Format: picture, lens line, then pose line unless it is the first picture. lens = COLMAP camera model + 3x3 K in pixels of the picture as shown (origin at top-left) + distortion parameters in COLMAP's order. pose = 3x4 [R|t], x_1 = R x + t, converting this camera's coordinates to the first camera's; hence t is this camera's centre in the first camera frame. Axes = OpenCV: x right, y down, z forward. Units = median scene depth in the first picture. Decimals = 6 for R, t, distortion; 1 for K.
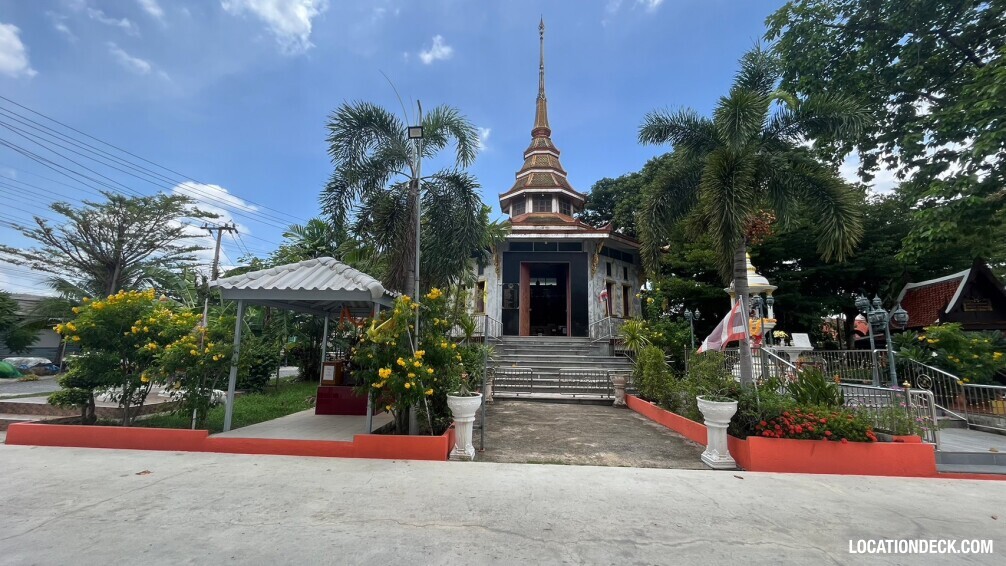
lens RADIAL K [[448.1, 0, 493.4], [0, 448.1, 287.0], [0, 0, 1]] dist [0.000413, 0.000141]
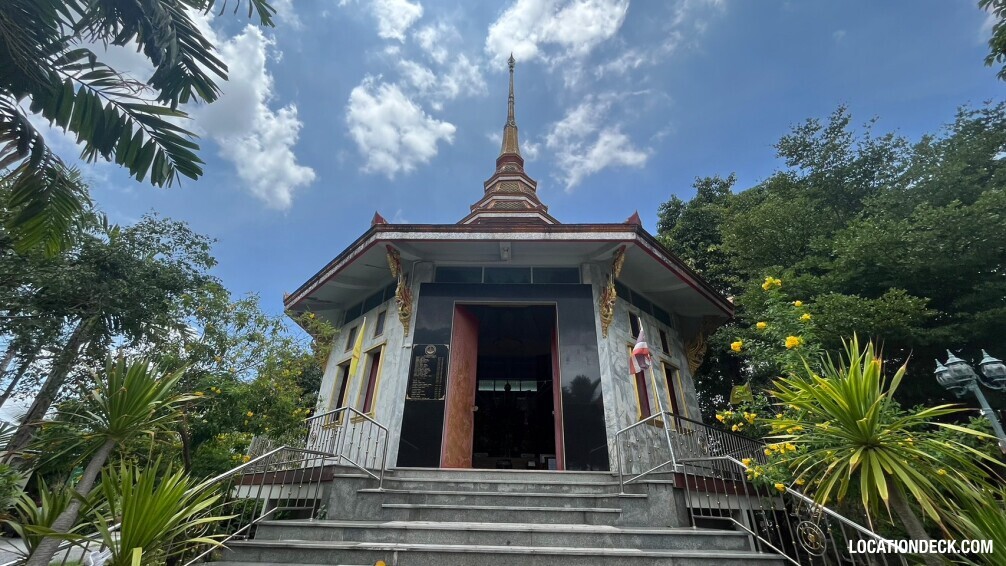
lens RADIAL K [[415.8, 0, 503.0], [0, 415.8, 283.0], [0, 0, 1]] dist [-0.001002, 0.000216]
pose [[0.998978, 0.023250, 0.038757, 0.094015], [-0.008225, 0.936736, -0.349941, 0.081176], [-0.044441, 0.349264, 0.935970, 0.570288]]
